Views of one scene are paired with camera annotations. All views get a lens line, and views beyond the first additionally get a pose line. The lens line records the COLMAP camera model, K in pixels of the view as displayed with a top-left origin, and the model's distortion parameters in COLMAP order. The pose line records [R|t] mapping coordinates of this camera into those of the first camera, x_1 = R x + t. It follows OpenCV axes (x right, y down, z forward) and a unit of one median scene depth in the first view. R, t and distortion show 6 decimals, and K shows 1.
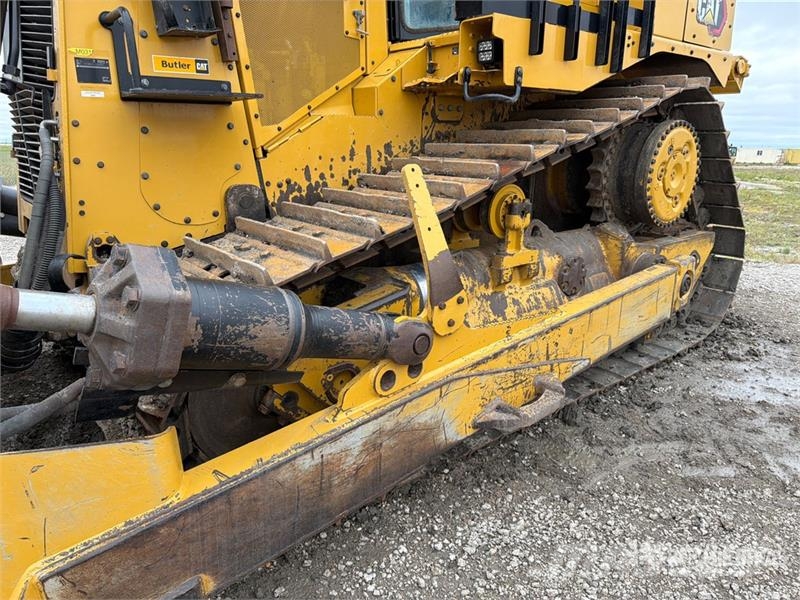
lens RADIAL K [[562.8, 0, 403.3], [0, 562.8, 302.9], [0, 0, 1]] dist [0.105810, -0.164157]
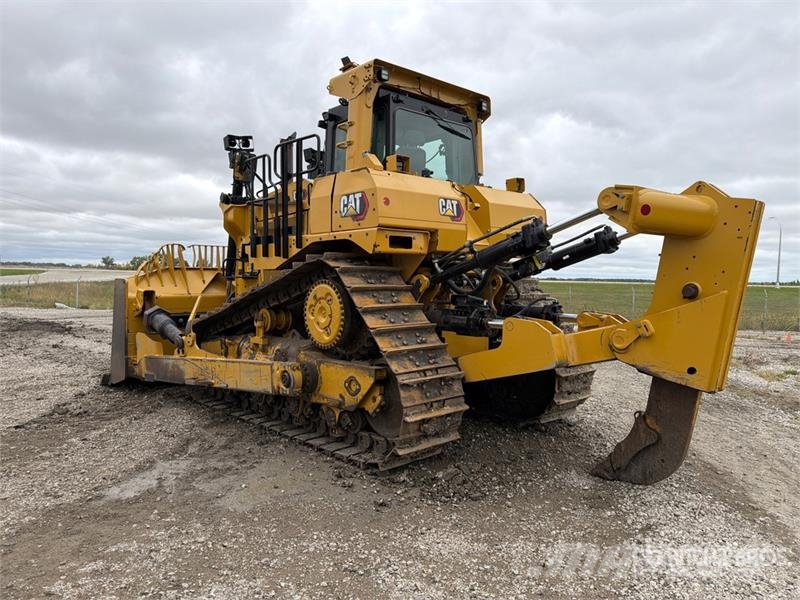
lens RADIAL K [[562.8, 0, 403.3], [0, 562.8, 302.9], [0, 0, 1]] dist [0.105810, -0.164157]
pose [[0.050153, 0.028088, -0.998347, 2.544256], [-0.282200, 0.959270, 0.012813, -0.427199], [0.958044, 0.281091, 0.056036, 1.433073]]
